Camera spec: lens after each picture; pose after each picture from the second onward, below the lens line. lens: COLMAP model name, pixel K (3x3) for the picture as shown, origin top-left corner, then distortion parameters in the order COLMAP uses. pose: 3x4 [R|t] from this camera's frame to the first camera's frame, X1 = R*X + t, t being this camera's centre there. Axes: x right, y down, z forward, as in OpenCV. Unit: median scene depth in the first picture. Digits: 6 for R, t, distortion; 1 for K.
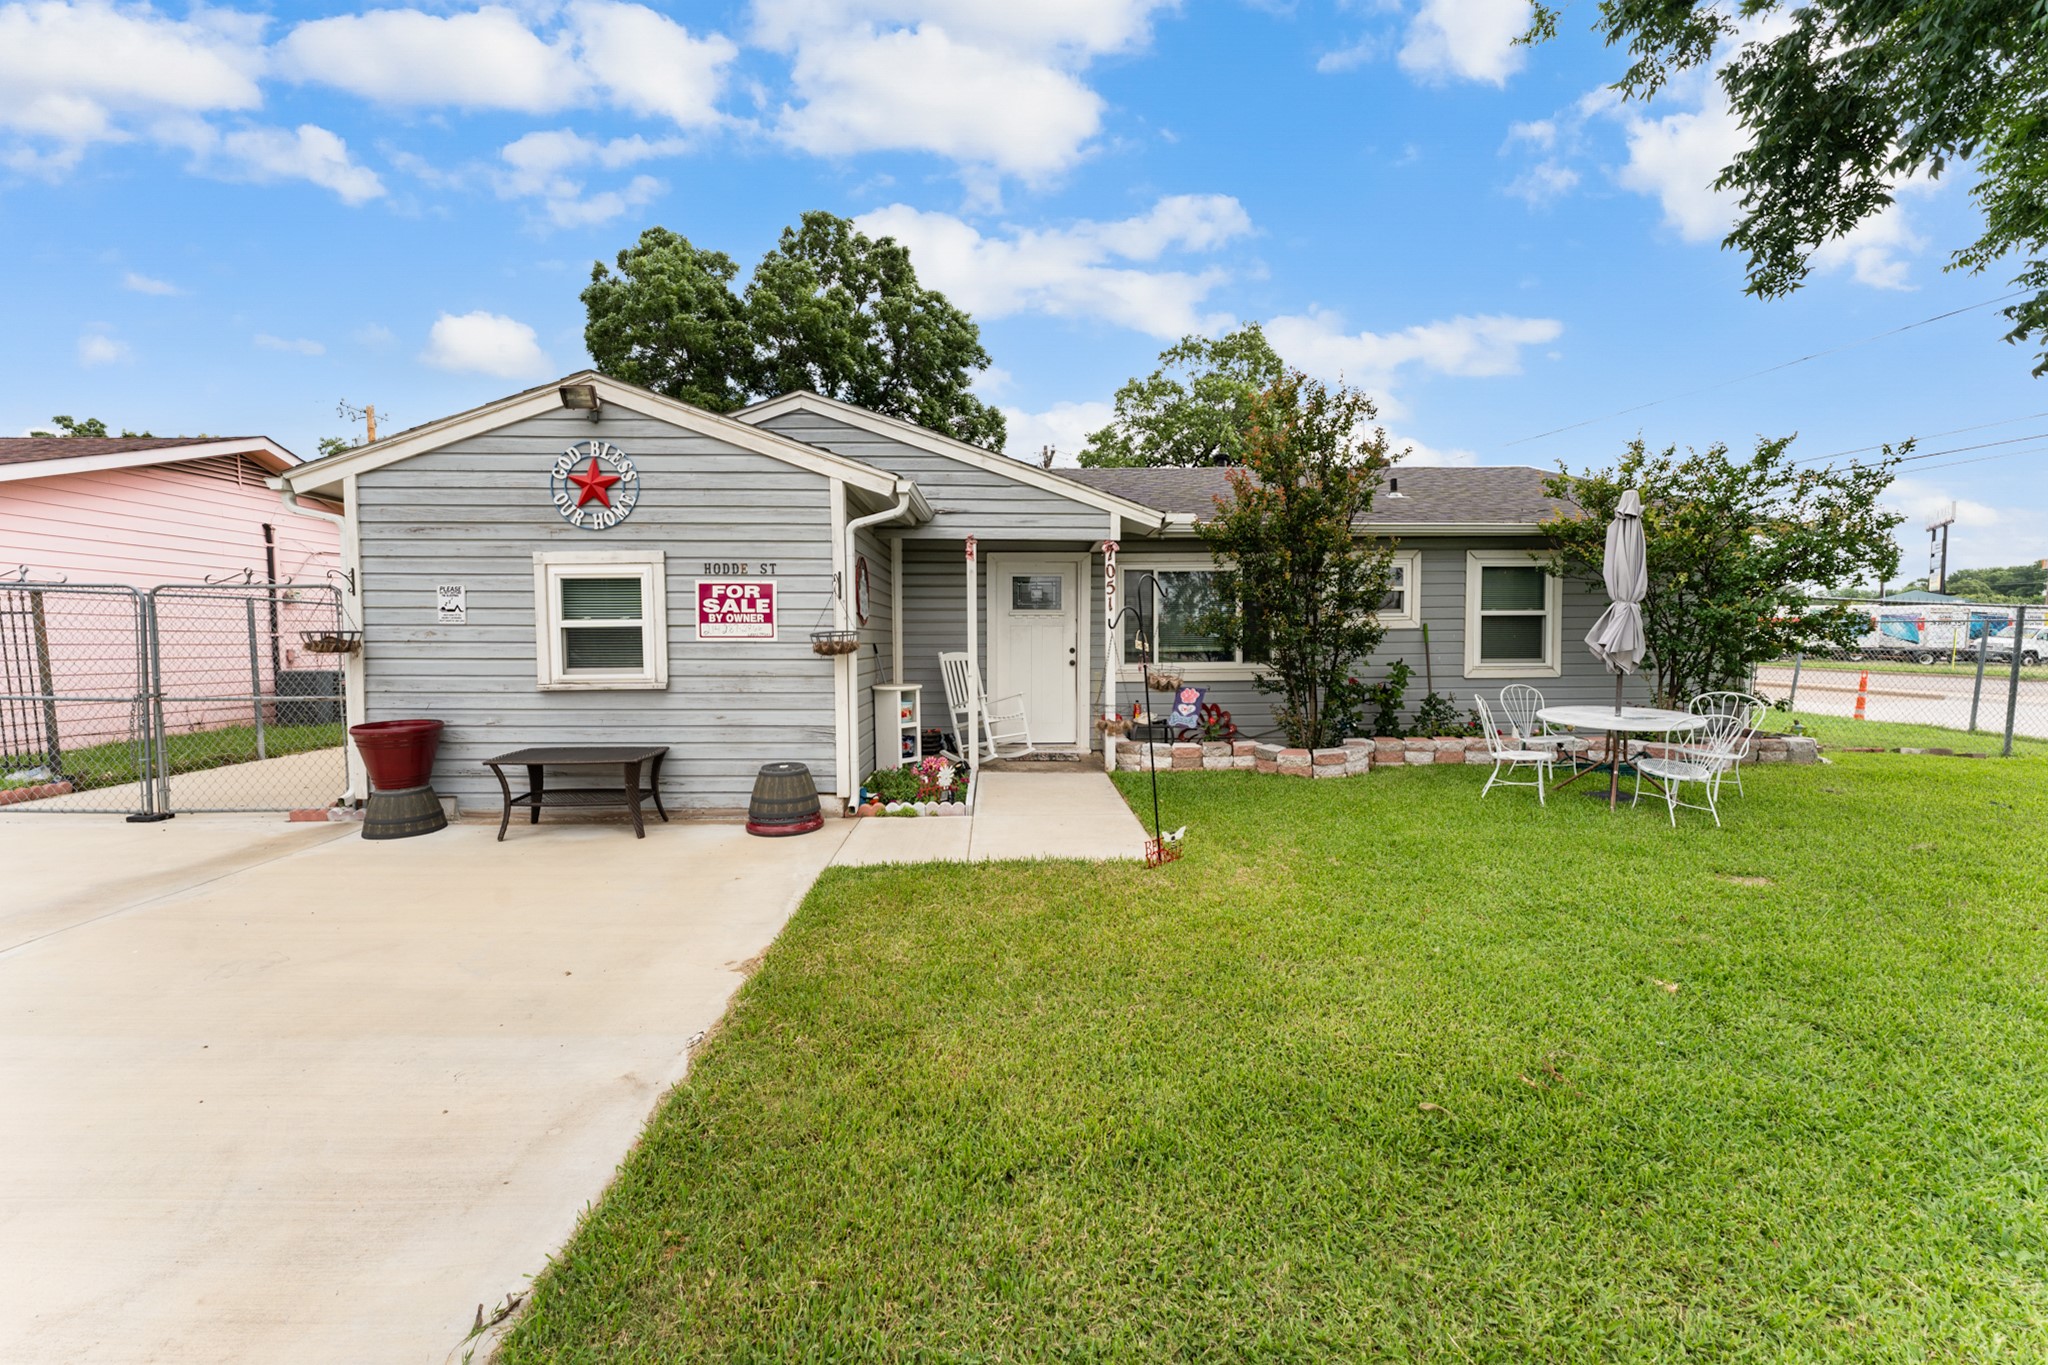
lens RADIAL K [[812.9, 0, 1024.0], [0, 812.9, 682.5], [0, 0, 1]] dist [-0.001880, -0.000158]
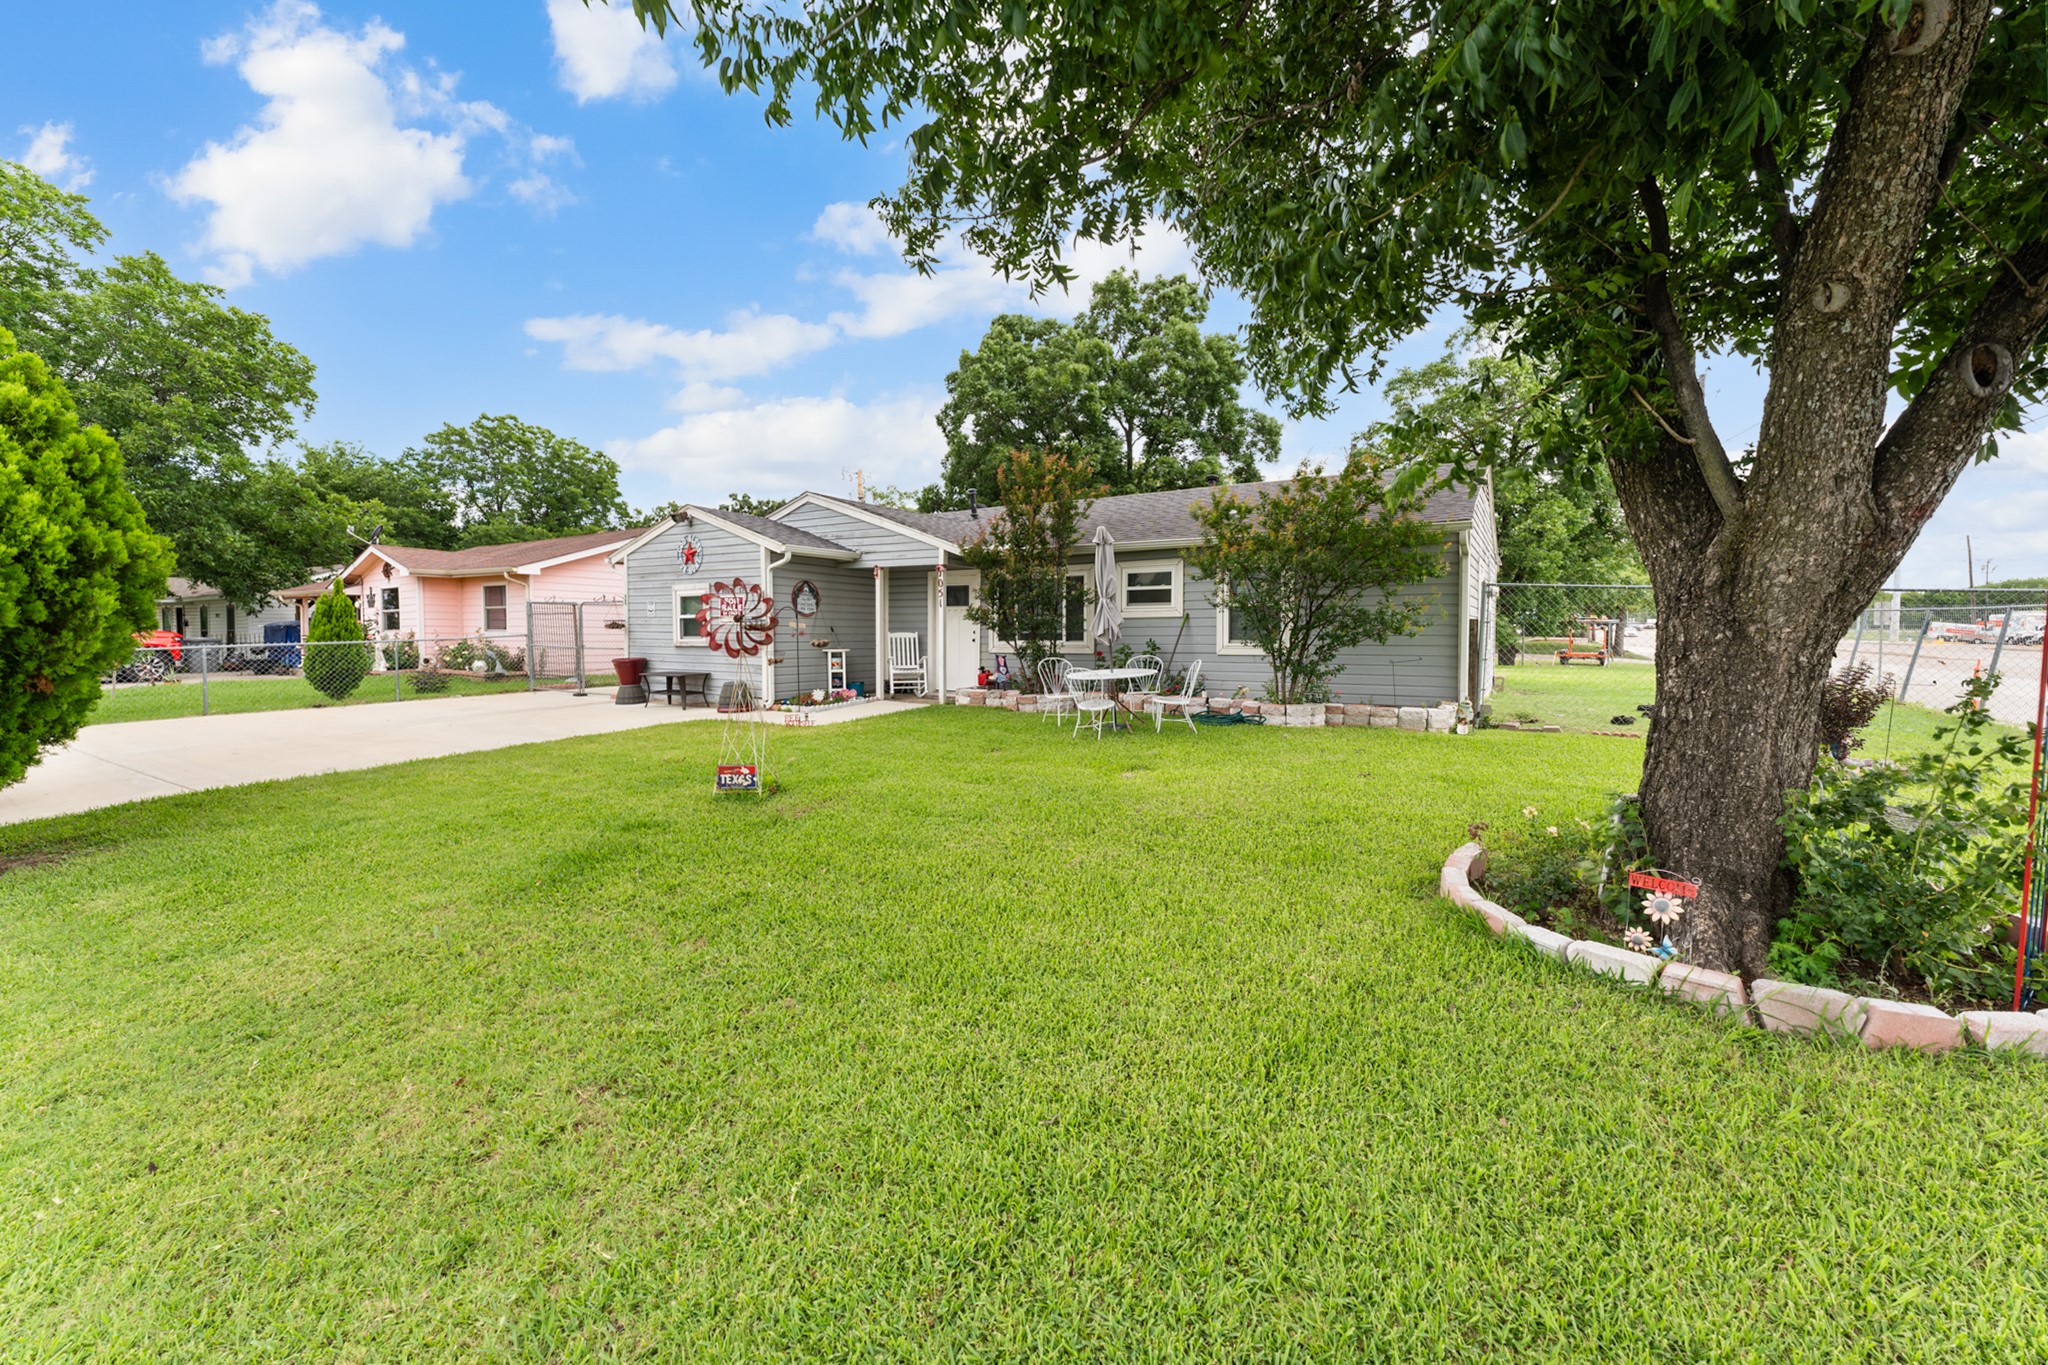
lens RADIAL K [[812.9, 0, 1024.0], [0, 812.9, 682.5], [0, 0, 1]] dist [-0.001880, -0.000158]
pose [[0.834130, 0.033471, -0.550551, 1.469260], [-0.037812, 0.999279, 0.003464, 0.066777], [0.550270, 0.017929, 0.834794, -0.355838]]
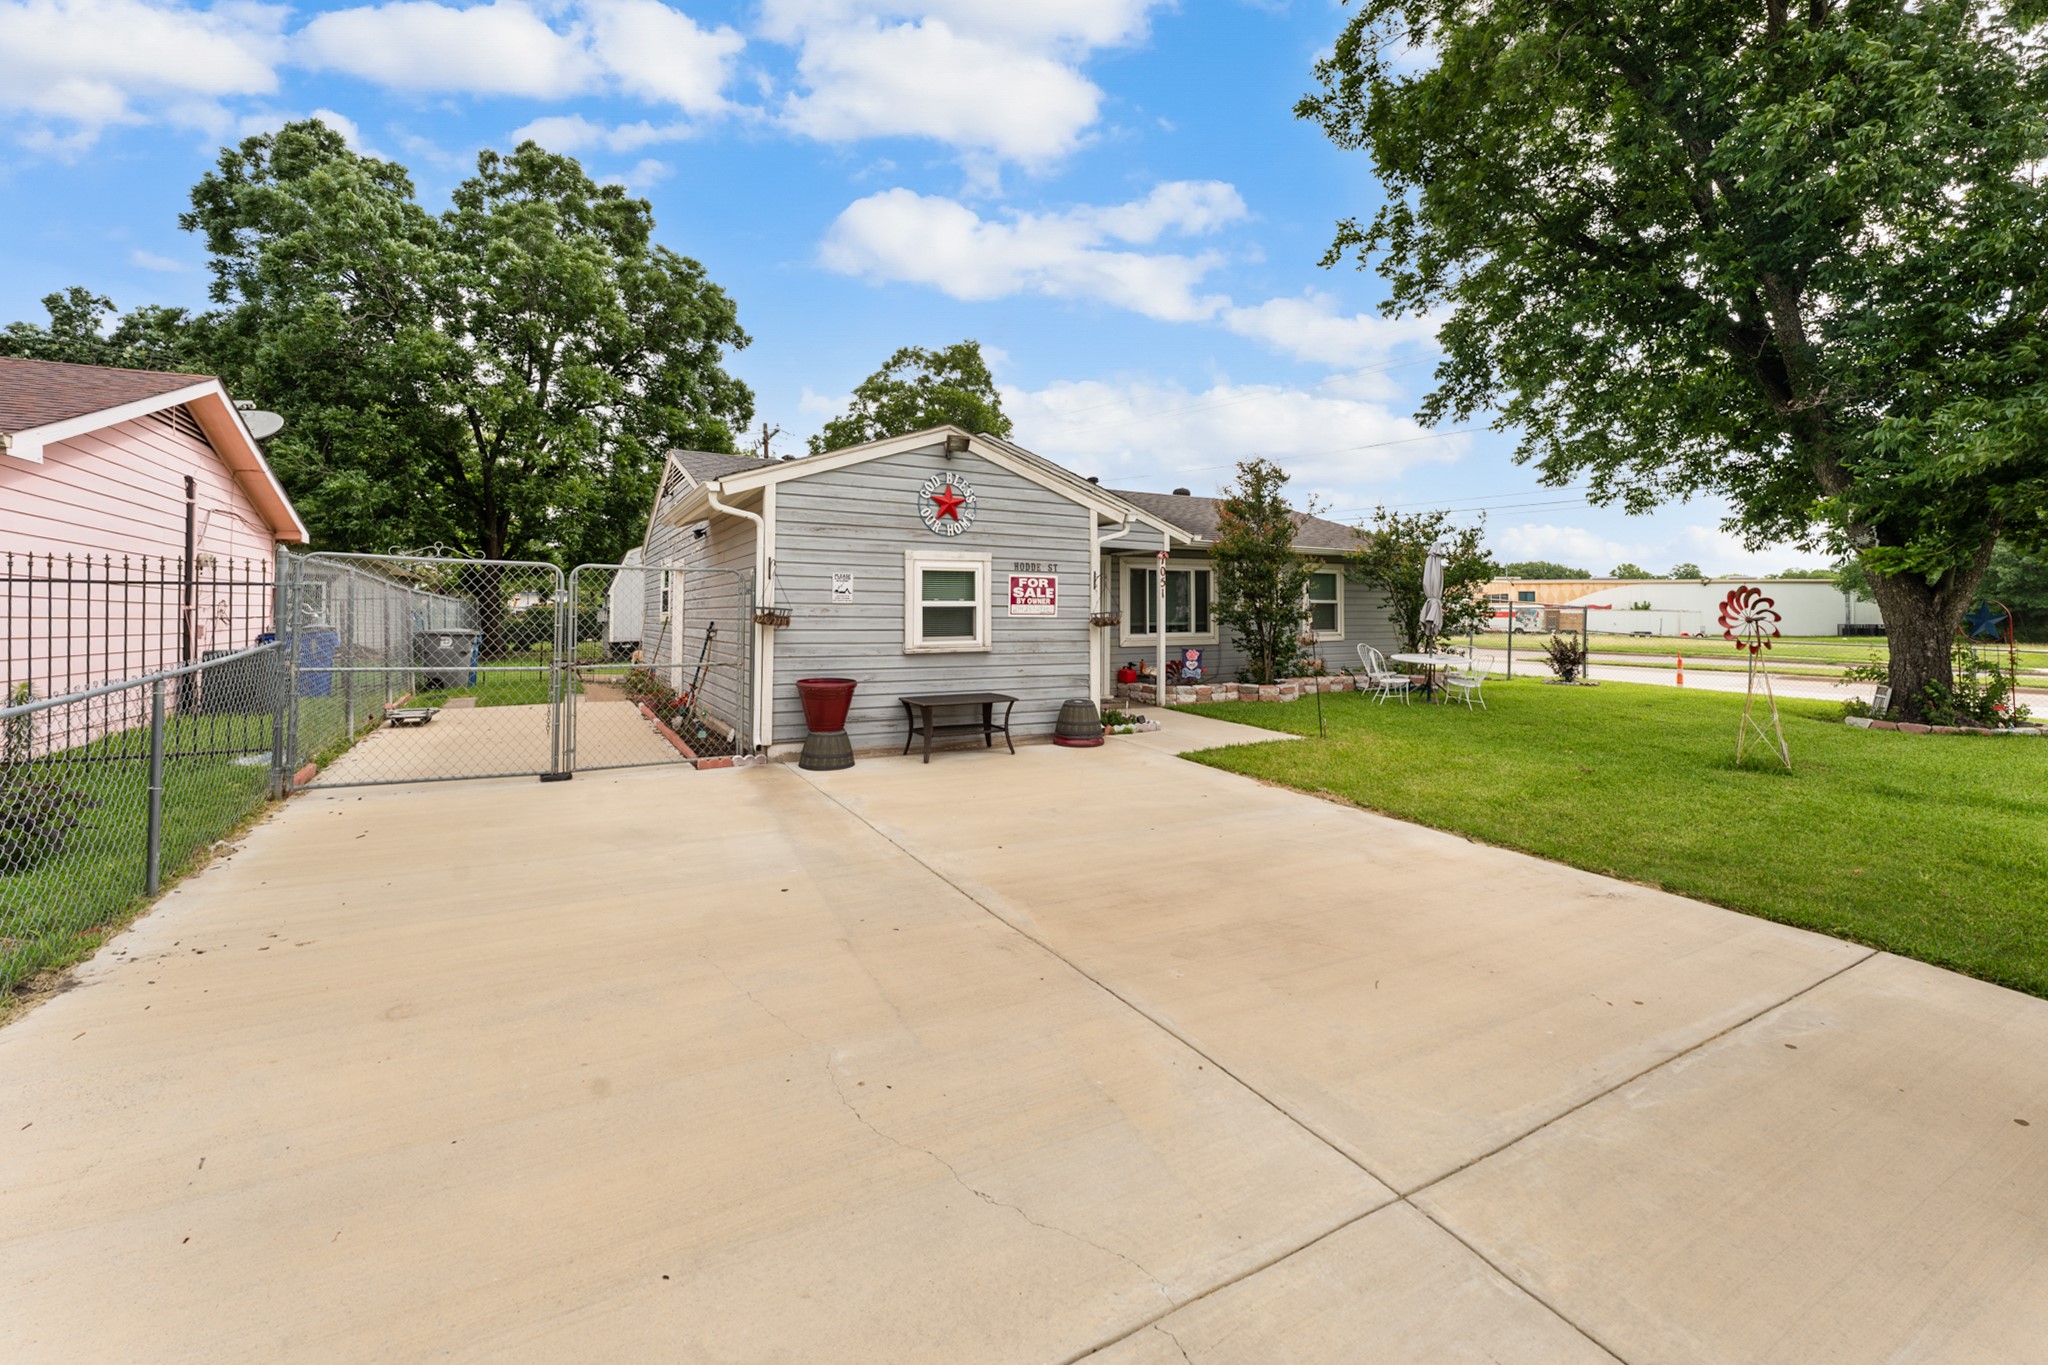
lens RADIAL K [[841.5, 0, 1029.8], [0, 841.5, 621.0], [0, 0, 1]] dist [0.000151, 0.000015]
pose [[0.880609, 0.001358, 0.473841, -1.066901], [0.021862, 0.998815, -0.043491, 0.020543], [-0.473339, 0.048658, 0.879536, -0.308126]]
